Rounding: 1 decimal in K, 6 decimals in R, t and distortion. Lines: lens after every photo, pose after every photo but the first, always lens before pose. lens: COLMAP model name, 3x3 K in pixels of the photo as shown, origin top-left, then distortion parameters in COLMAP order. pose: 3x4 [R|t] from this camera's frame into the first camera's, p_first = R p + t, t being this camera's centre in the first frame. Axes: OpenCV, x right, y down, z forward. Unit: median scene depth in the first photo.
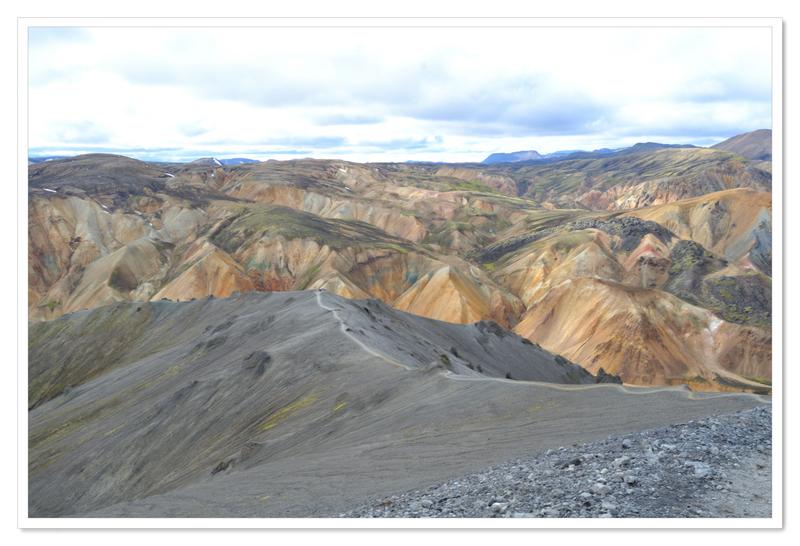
lens RADIAL K [[660.5, 0, 400.0], [0, 660.5, 274.4], [0, 0, 1]] dist [-0.019822, -0.006669]
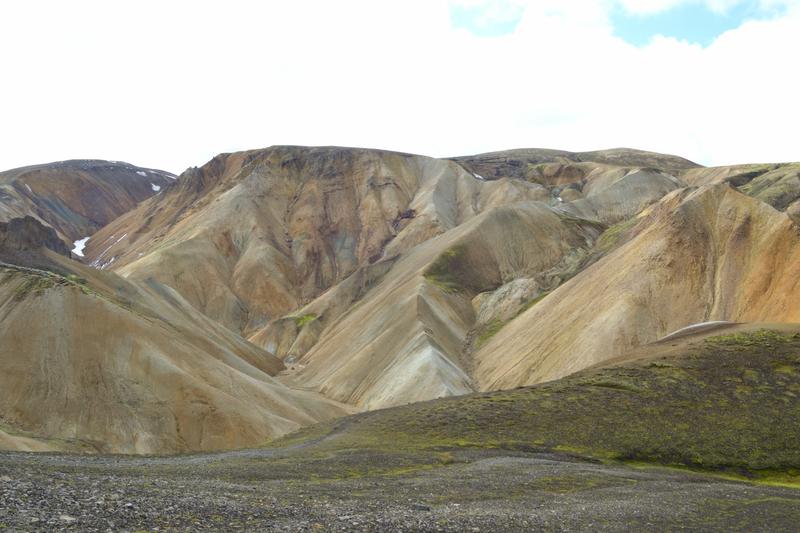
lens RADIAL K [[689.7, 0, 400.0], [0, 689.7, 266.3], [0, 0, 1]] dist [-0.013120, -0.004858]
pose [[0.808274, -0.007681, -0.588756, -0.246687], [-0.110737, 0.980089, -0.164813, 0.085963], [0.578299, 0.198411, 0.791330, 0.752634]]
